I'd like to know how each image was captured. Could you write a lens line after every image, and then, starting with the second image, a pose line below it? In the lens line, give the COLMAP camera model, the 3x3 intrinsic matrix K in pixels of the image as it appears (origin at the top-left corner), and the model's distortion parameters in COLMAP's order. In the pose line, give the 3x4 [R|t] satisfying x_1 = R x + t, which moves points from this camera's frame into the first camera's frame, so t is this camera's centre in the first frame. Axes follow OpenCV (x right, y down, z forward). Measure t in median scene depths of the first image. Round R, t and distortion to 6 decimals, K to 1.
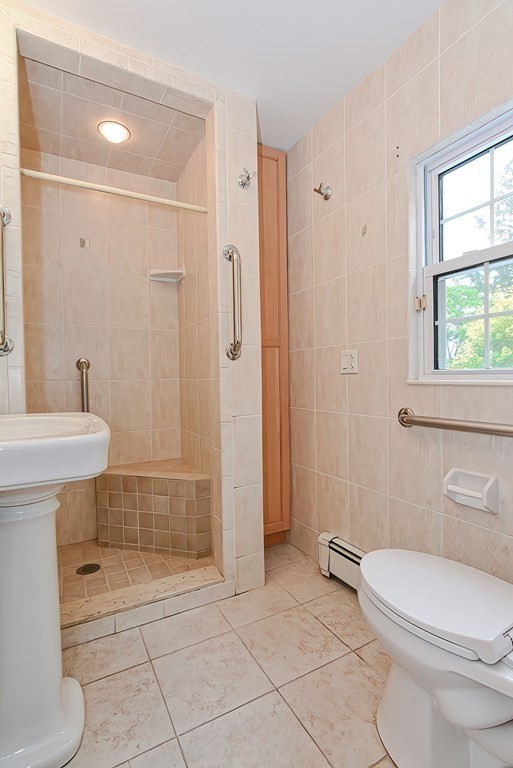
lens RADIAL K [[375.5, 0, 263.1], [0, 375.5, 384.3], [0, 0, 1]] dist [-0.012488, 0.005748]
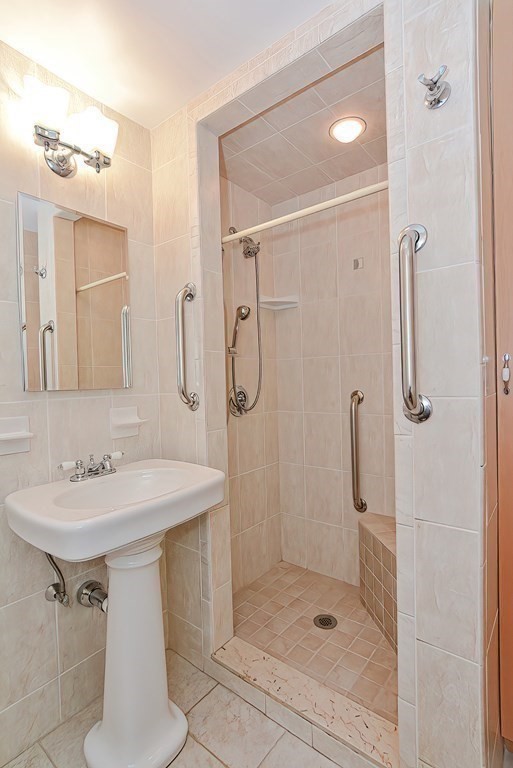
lens RADIAL K [[375.5, 0, 259.8], [0, 375.5, 385.2], [0, 0, 1]] dist [-0.012488, 0.005748]
pose [[0.383937, 0.019194, -0.923160, 0.410915], [0.006308, 0.999706, 0.023409, -0.154906], [0.923338, -0.014811, 0.383703, 0.629500]]
